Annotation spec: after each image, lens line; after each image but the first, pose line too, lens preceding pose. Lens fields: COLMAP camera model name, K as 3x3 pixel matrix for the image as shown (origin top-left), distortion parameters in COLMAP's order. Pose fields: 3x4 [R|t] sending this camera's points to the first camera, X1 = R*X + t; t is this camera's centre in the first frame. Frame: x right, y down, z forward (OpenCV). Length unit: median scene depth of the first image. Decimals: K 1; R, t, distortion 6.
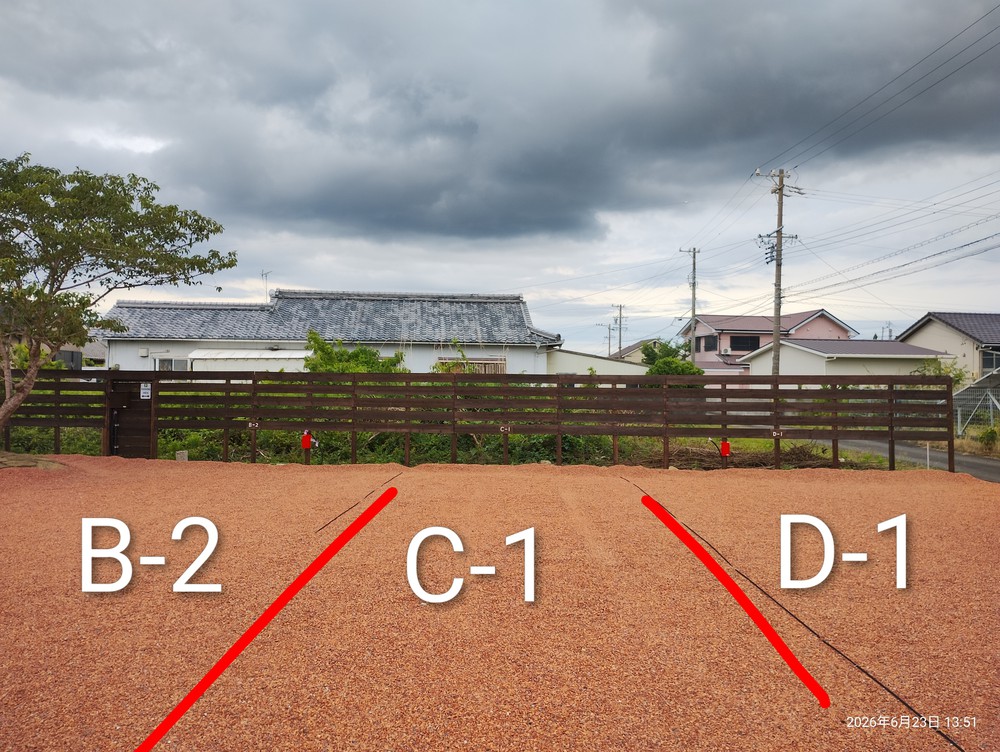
lens RADIAL K [[839.2, 0, 503.3], [0, 839.2, 371.1], [0, 0, 1]] dist [0.062804, -0.073430]
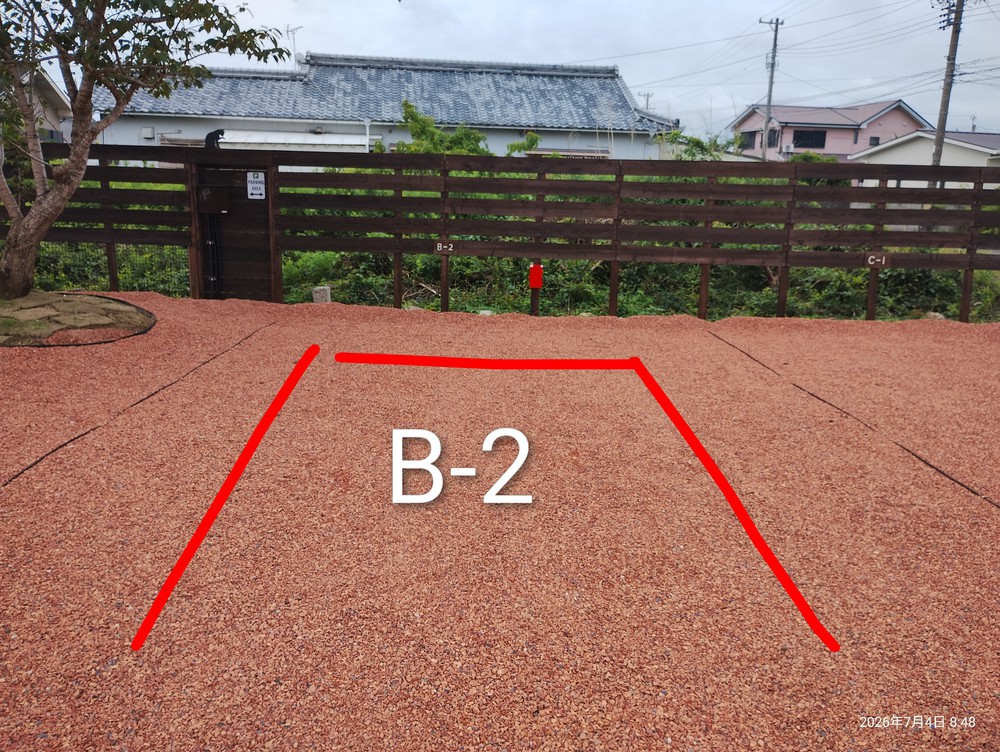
lens RADIAL K [[848.7, 0, 500.0], [0, 848.7, 376.0], [0, 0, 1]] dist [0.064459, -0.090897]
pose [[0.999510, 0.009062, 0.029953, -0.116262], [-0.015853, 0.971877, 0.234955, 0.004302], [-0.026981, -0.235315, 0.971545, 0.165193]]
